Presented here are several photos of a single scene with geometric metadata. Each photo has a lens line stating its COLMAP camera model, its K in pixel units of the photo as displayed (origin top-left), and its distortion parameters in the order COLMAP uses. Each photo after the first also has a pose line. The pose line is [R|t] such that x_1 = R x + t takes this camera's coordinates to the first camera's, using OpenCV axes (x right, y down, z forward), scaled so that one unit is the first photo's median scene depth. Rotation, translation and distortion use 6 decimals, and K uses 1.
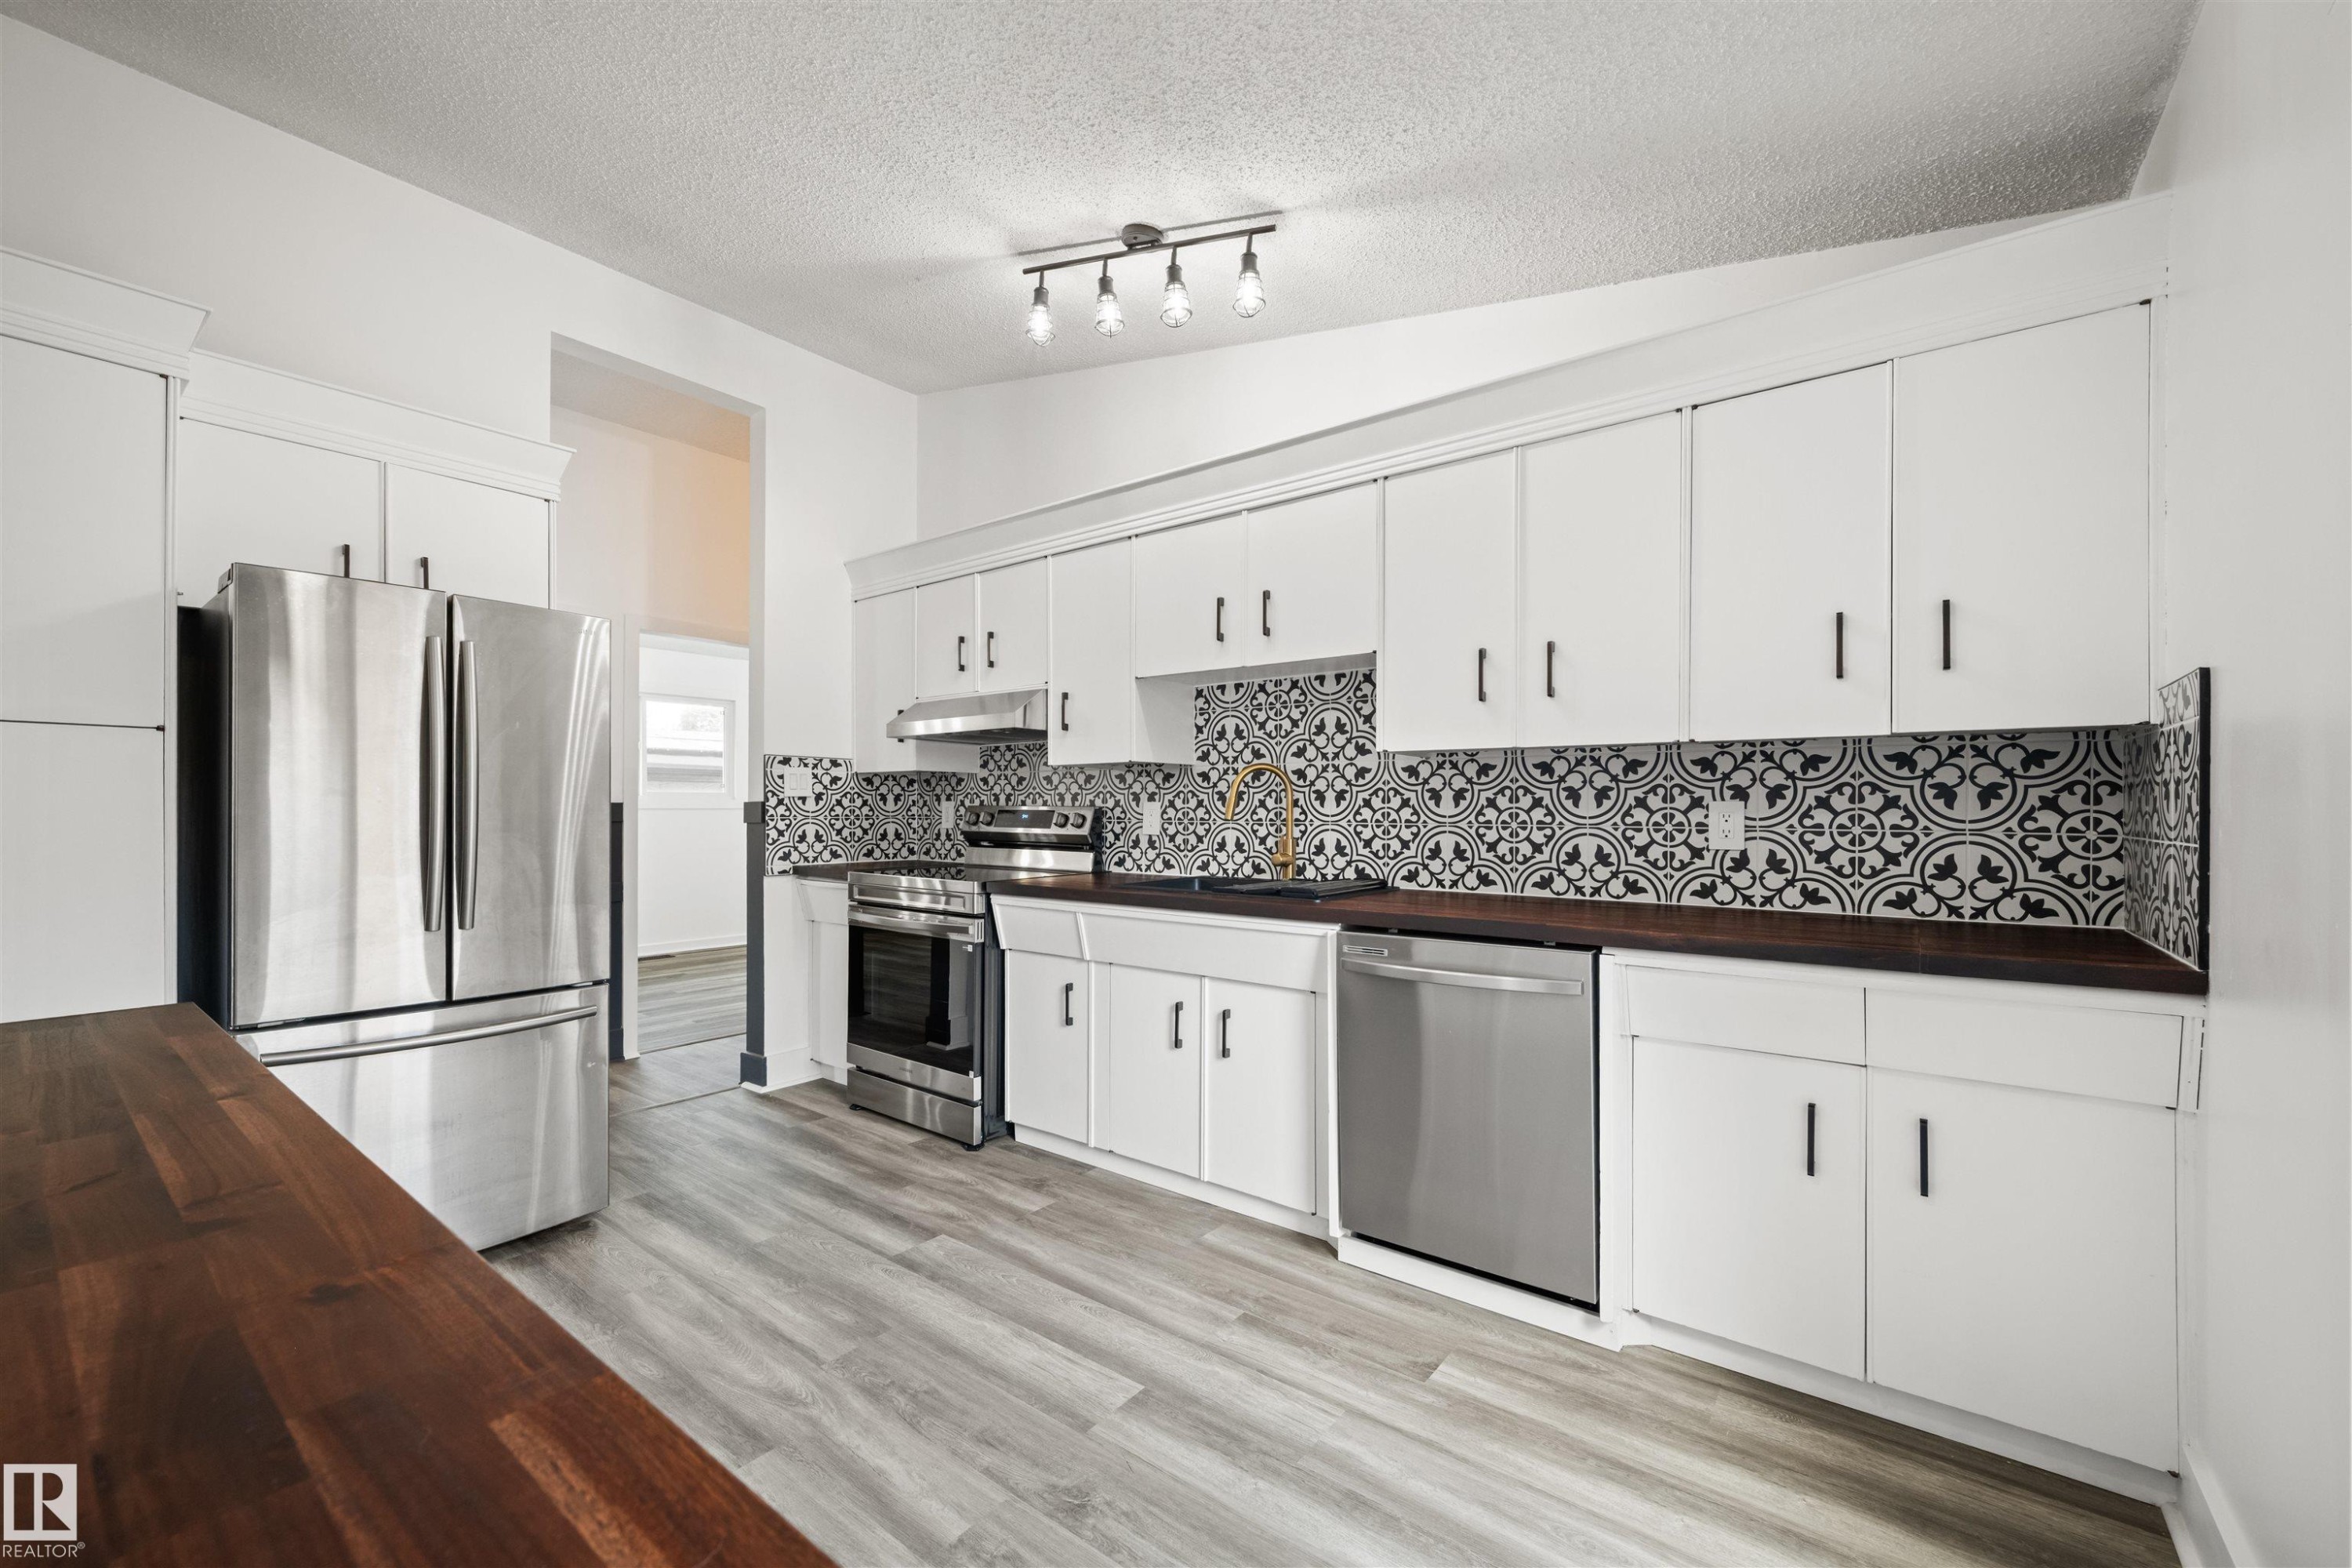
lens RADIAL K [[925.6, 0, 1171.5], [0, 925.6, 806.0], [0, 0, 1]] dist [0.003188, 0.000077]
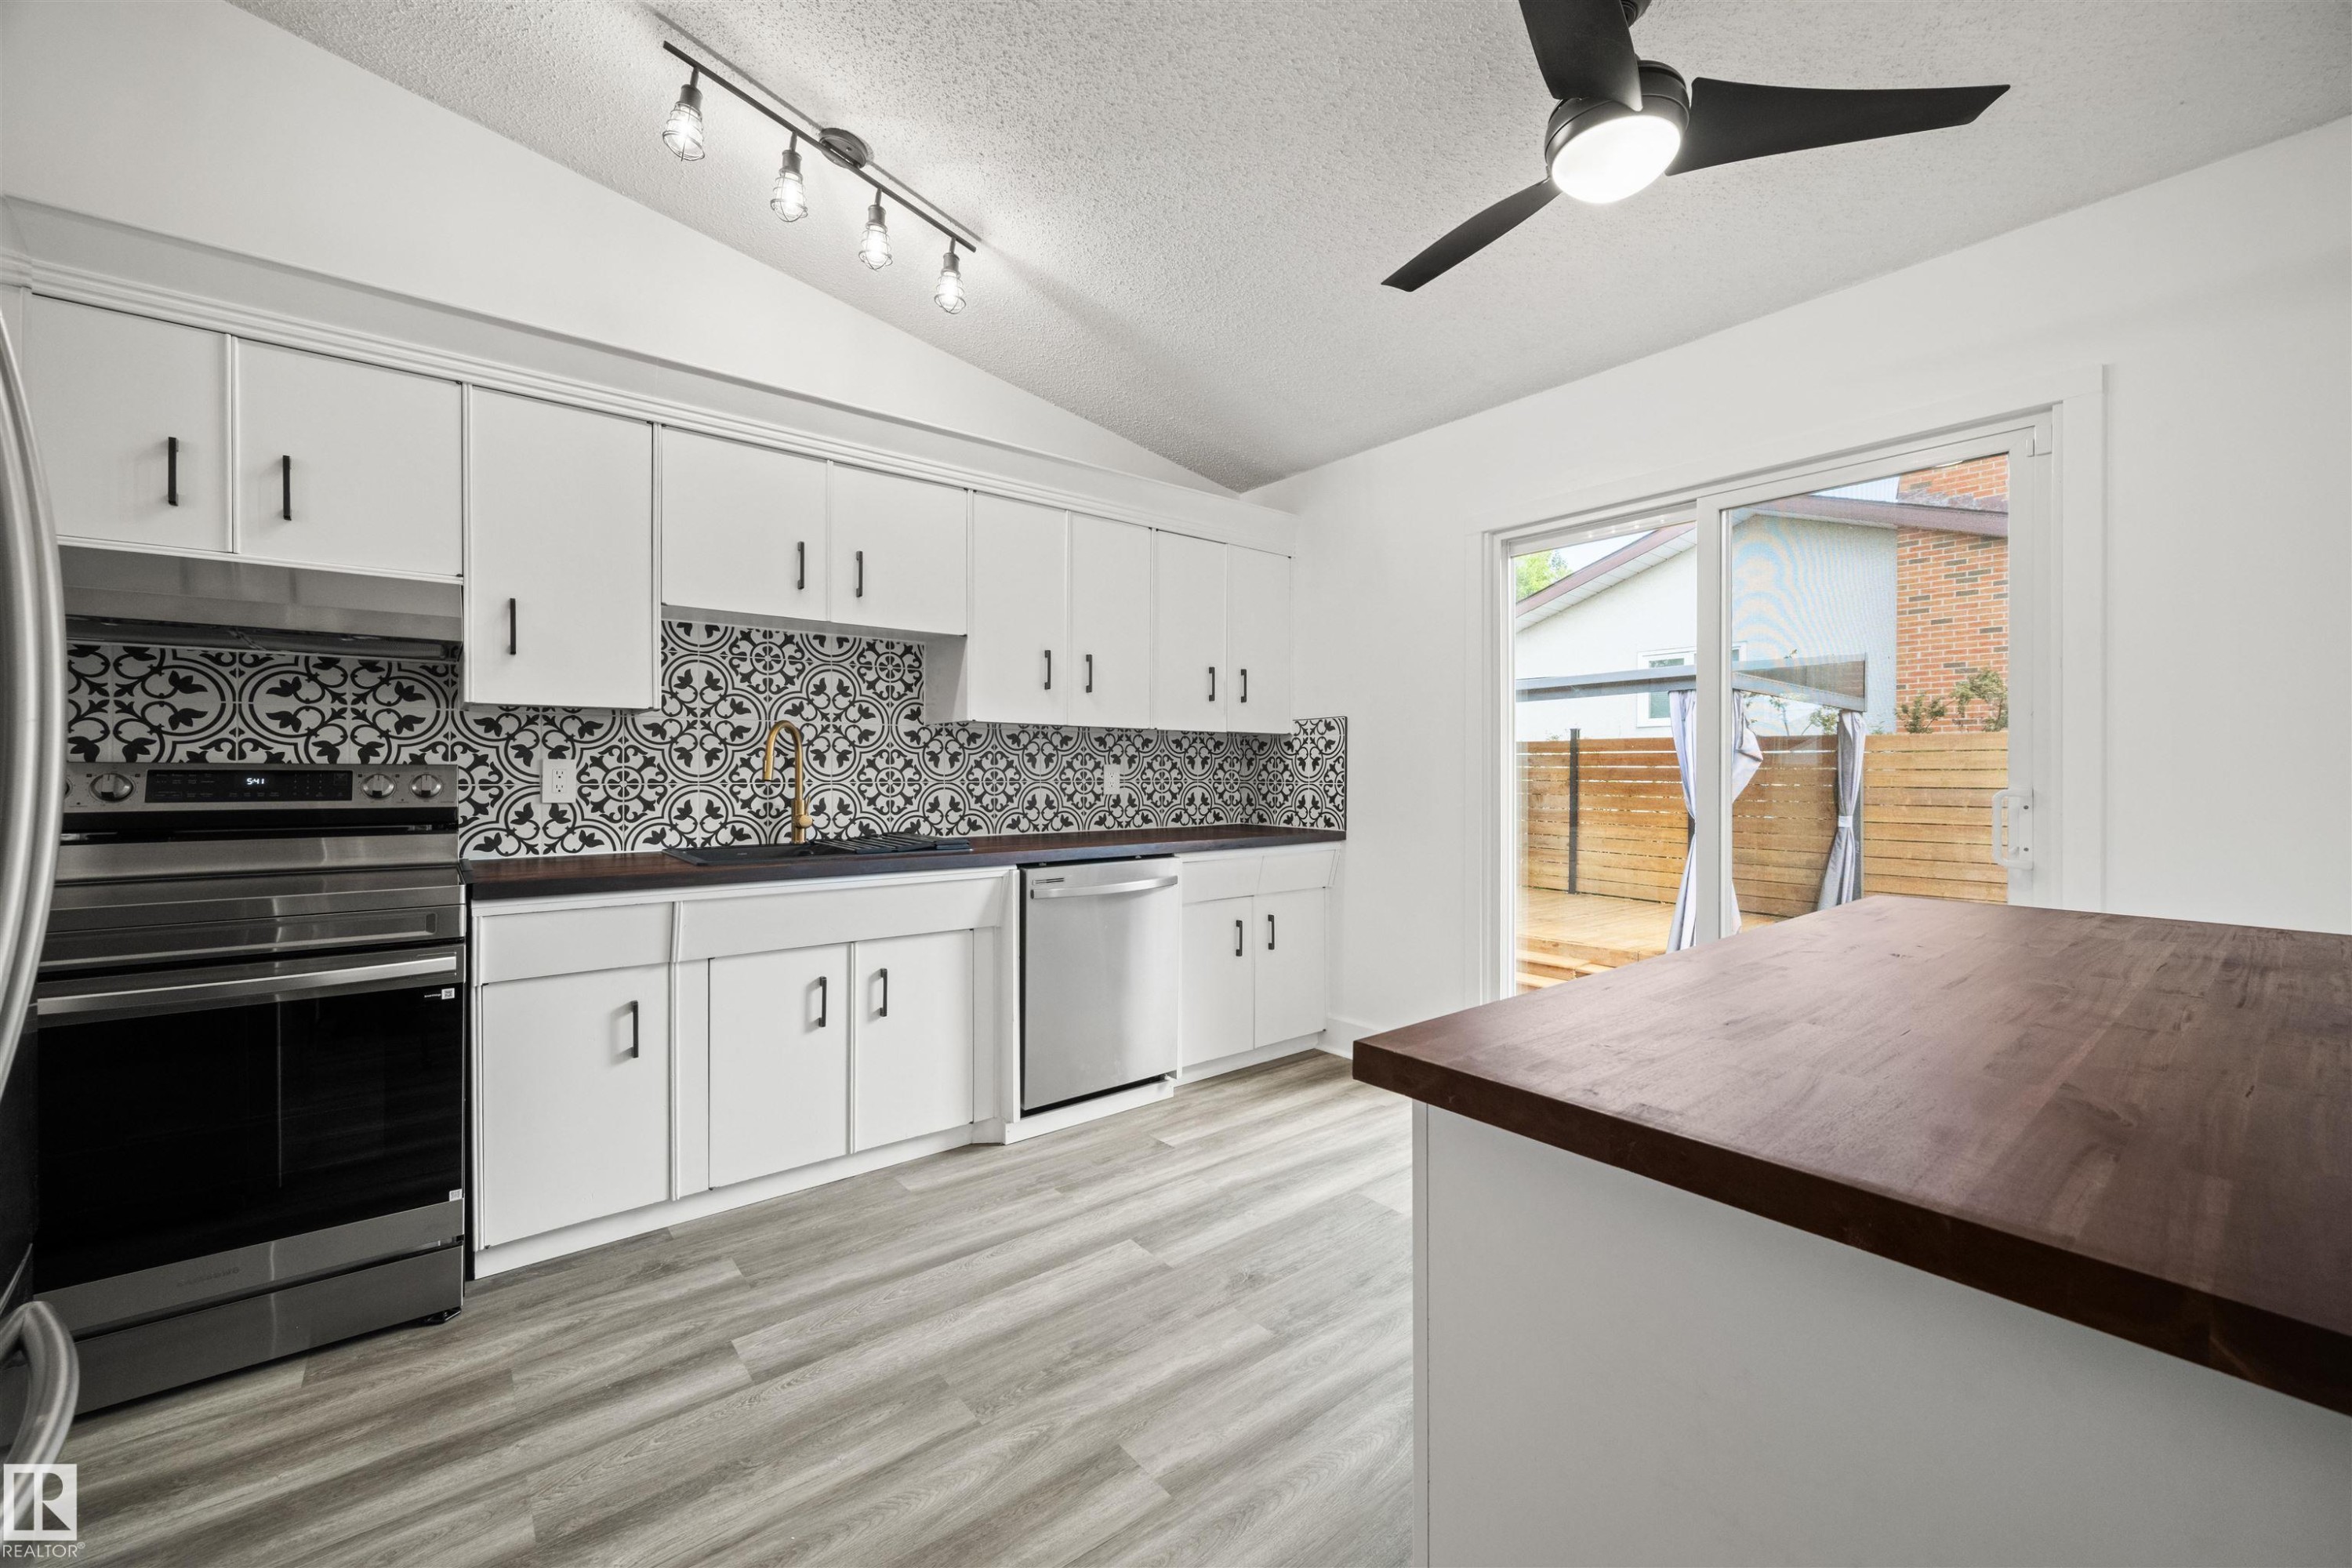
lens RADIAL K [[925.6, 0, 1174.8], [0, 925.6, 770.9], [0, 0, 1]] dist [0.003188, 0.000077]
pose [[0.235490, -0.003536, 0.971870, -0.860954], [-0.005711, 0.999971, 0.005022, -0.002201], [-0.971860, -0.006733, 0.235463, 0.466005]]
